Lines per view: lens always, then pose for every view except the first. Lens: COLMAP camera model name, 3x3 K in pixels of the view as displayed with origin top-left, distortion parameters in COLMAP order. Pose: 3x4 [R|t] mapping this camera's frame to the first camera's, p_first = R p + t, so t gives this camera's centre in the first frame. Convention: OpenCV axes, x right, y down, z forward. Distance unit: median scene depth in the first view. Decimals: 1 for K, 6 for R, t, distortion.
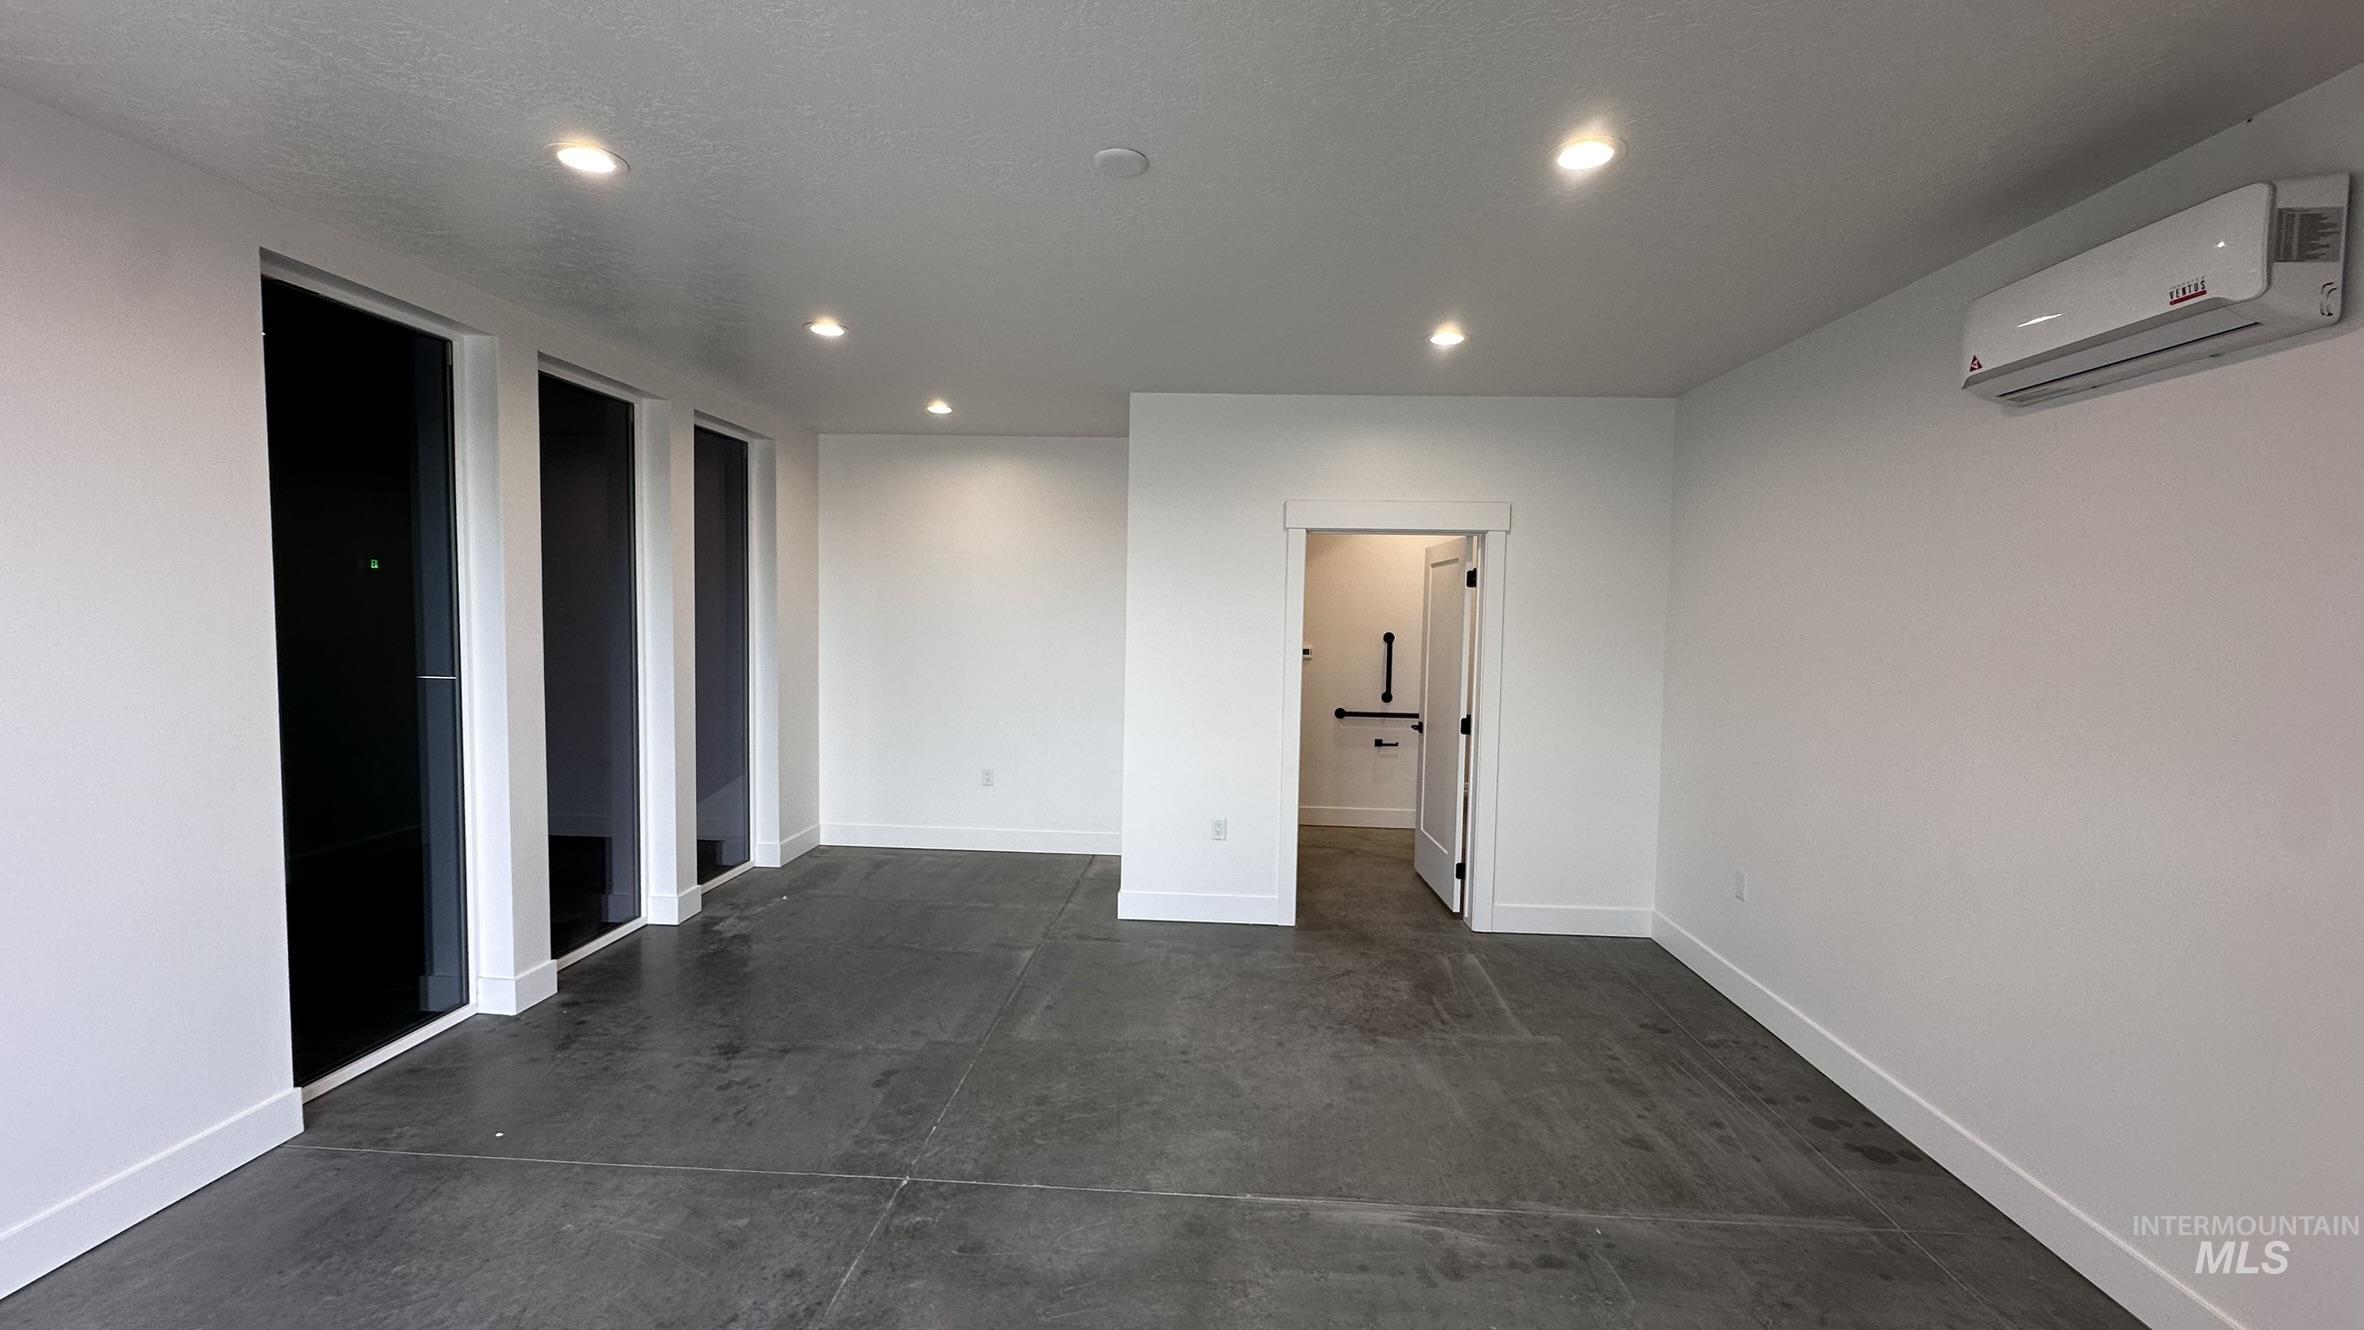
lens RADIAL K [[956.4, 0, 1181.8], [0, 956.4, 674.8], [0, 0, 1]] dist [0.000218, 0.000039]
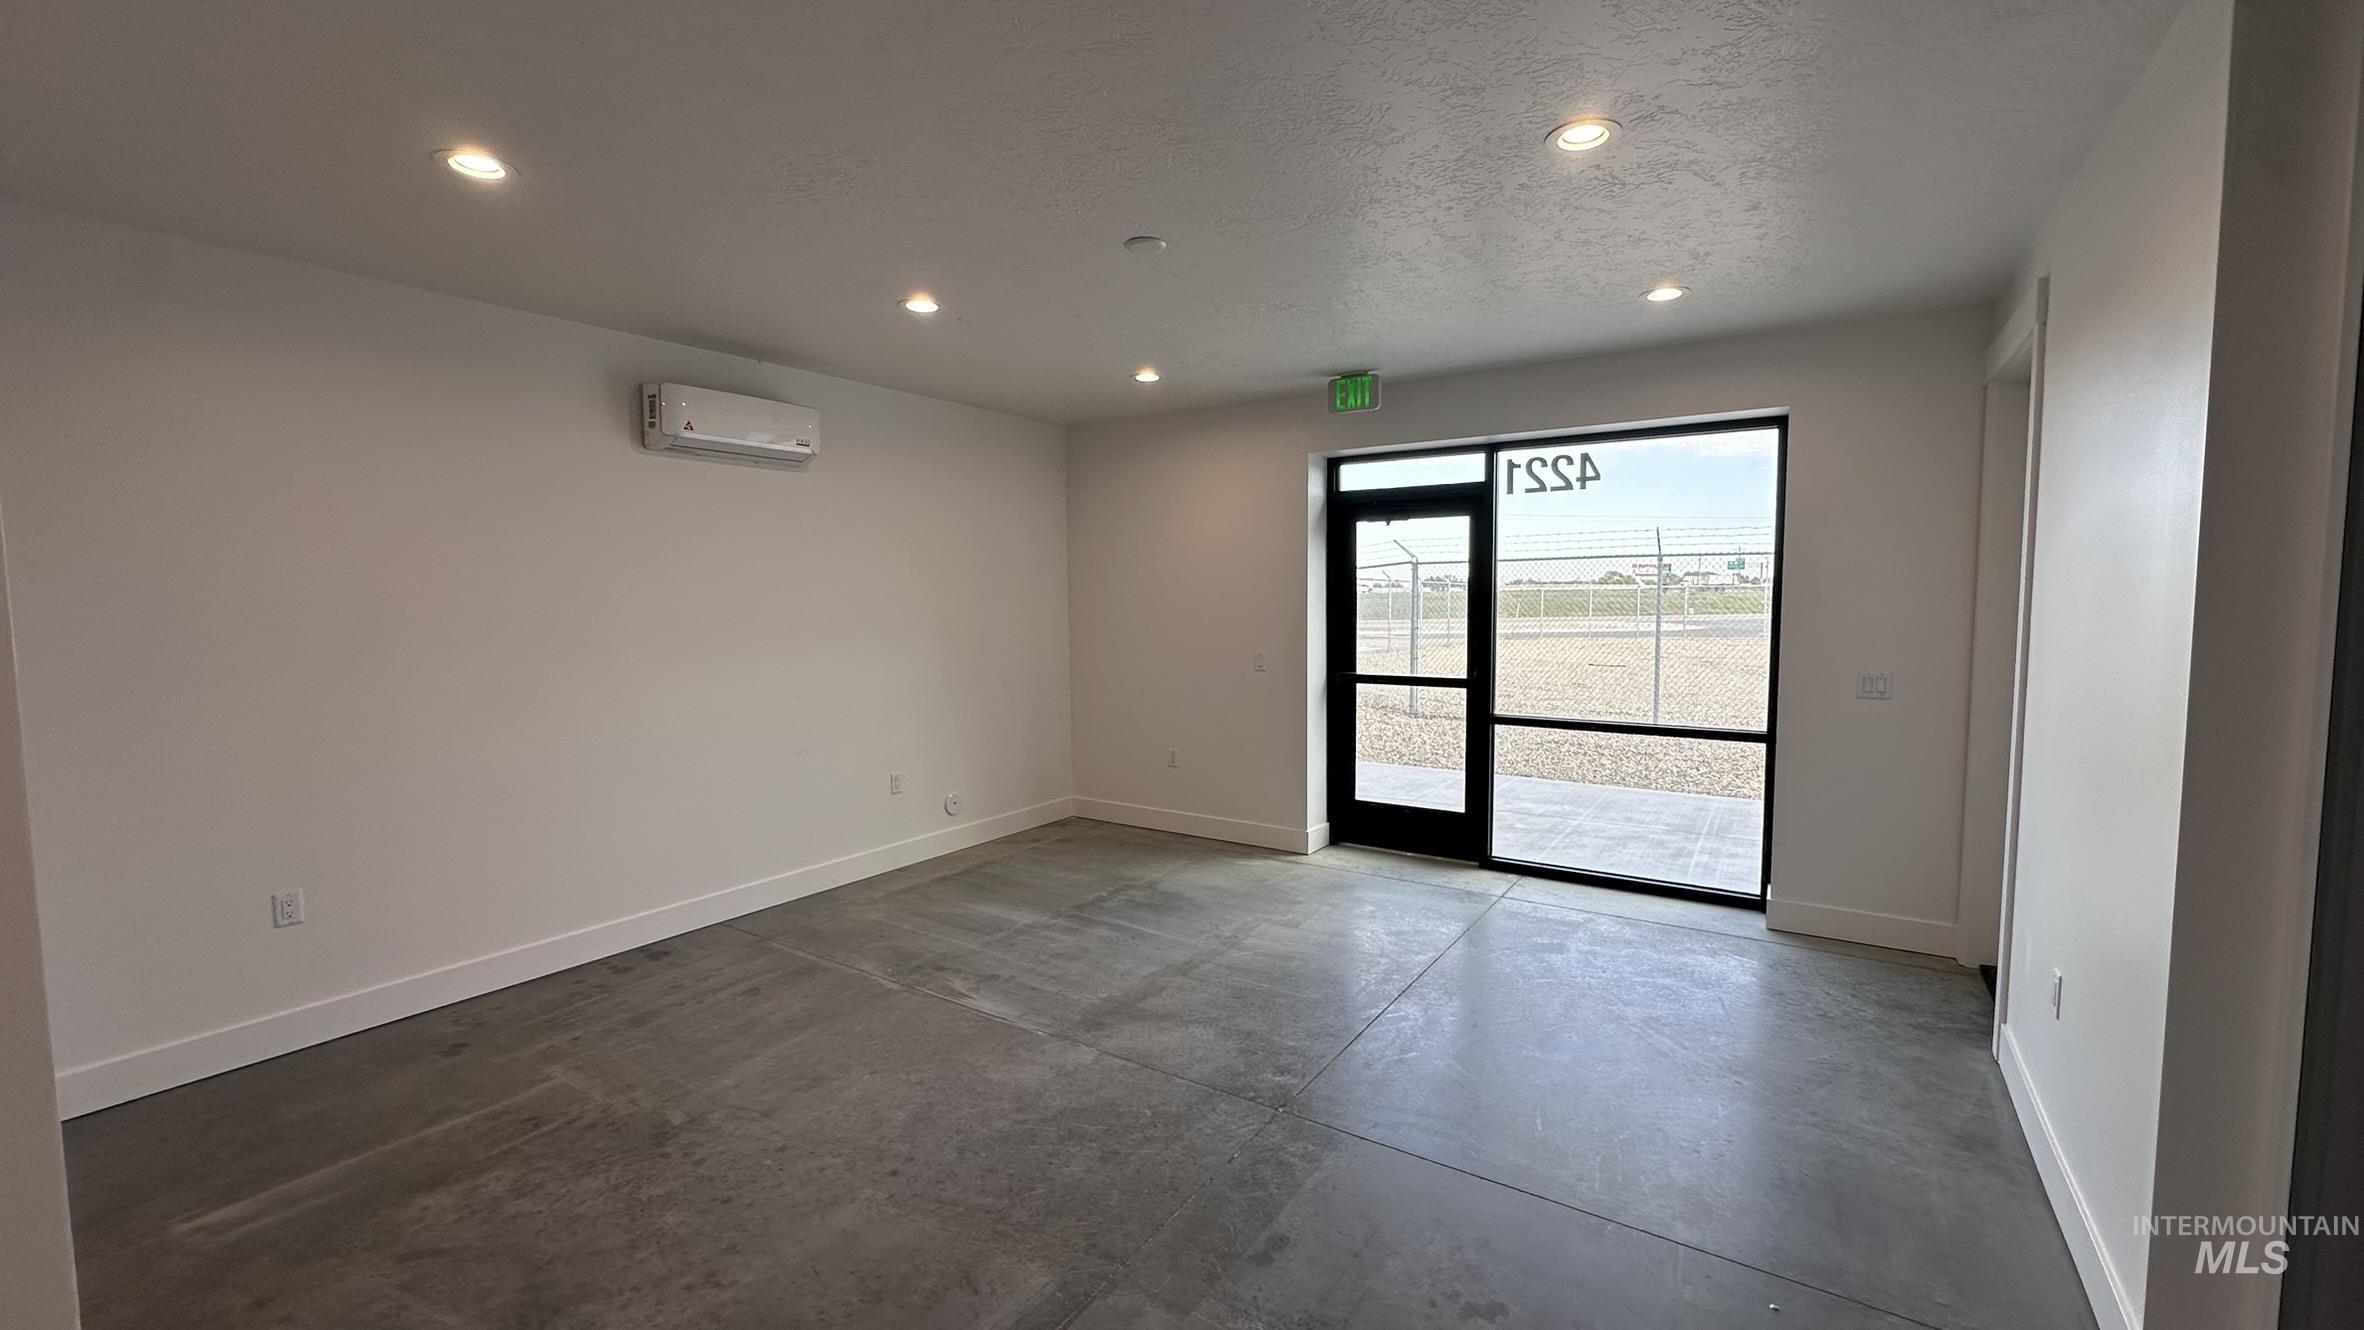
lens RADIAL K [[956.4, 0, 1182.2], [0, 956.4, 658.1], [0, 0, 1]] dist [0.000218, 0.000039]
pose [[-0.865191, -0.049266, 0.499017, -0.602527], [0.019873, 0.991011, 0.132294, -0.108229], [-0.501049, 0.124377, -0.856435, 1.630509]]
